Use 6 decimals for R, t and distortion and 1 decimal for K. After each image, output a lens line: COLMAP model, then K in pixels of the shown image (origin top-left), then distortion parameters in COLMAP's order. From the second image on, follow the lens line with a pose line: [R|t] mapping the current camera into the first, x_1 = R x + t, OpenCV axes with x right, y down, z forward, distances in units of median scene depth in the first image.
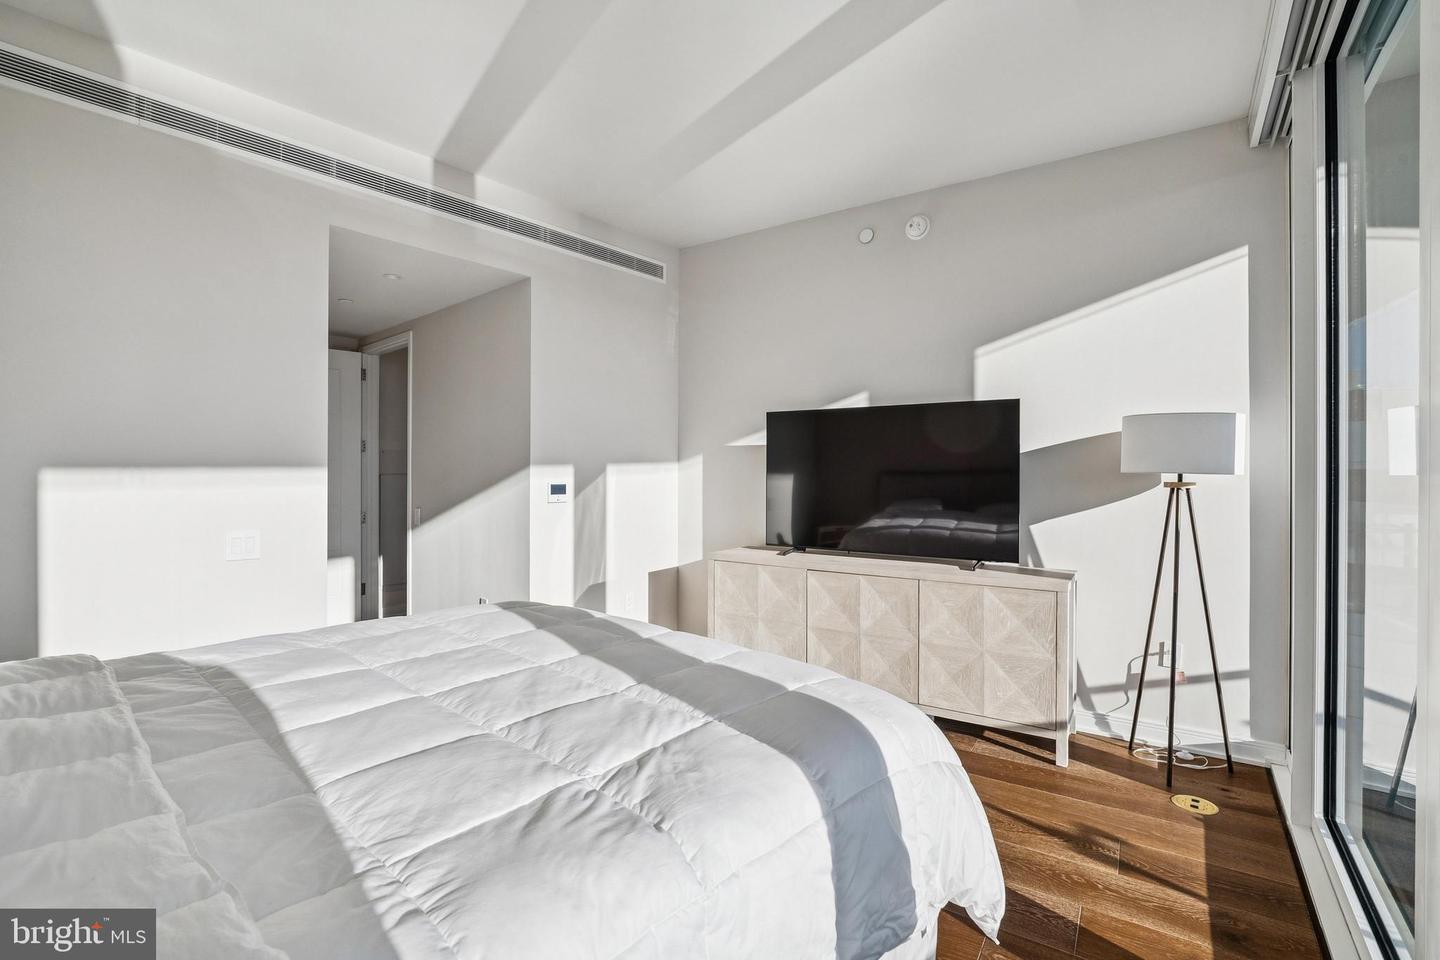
lens RADIAL K [[644.8, 0, 720.0], [0, 644.8, 480.0], [0, 0, 1]] dist [-0.009451, 0.000752]
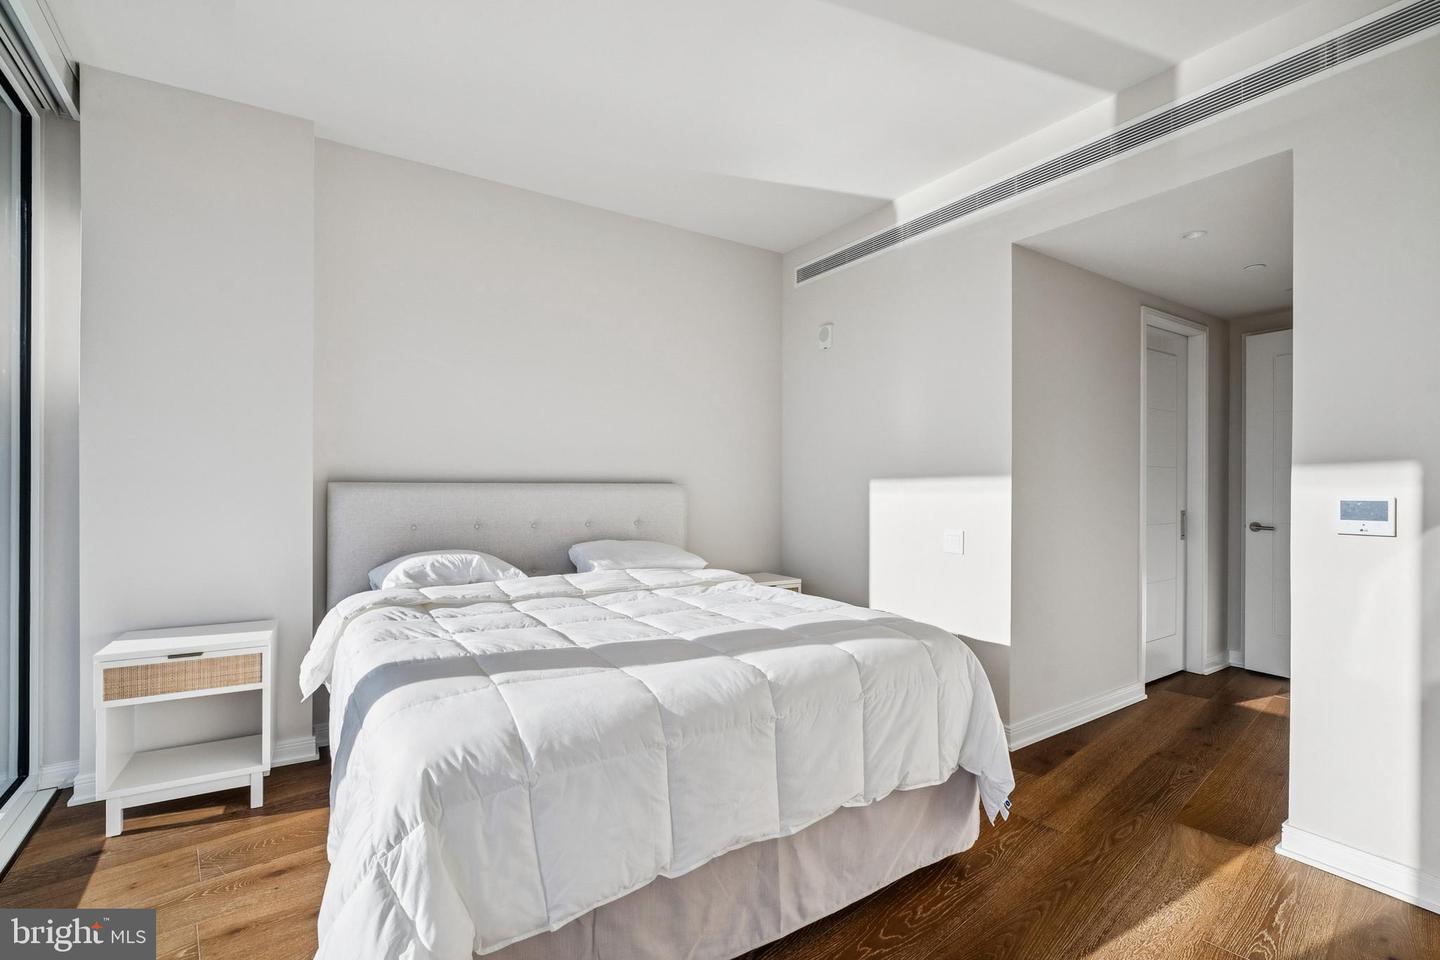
lens RADIAL K [[644.8, 0, 720.0], [0, 644.8, 480.0], [0, 0, 1]] dist [-0.009451, 0.000752]
pose [[-0.272437, -0.009133, -0.962130, 0.445719], [-0.012573, 0.999903, -0.005932, -0.001020], [0.962091, 0.010481, -0.272526, 0.715629]]
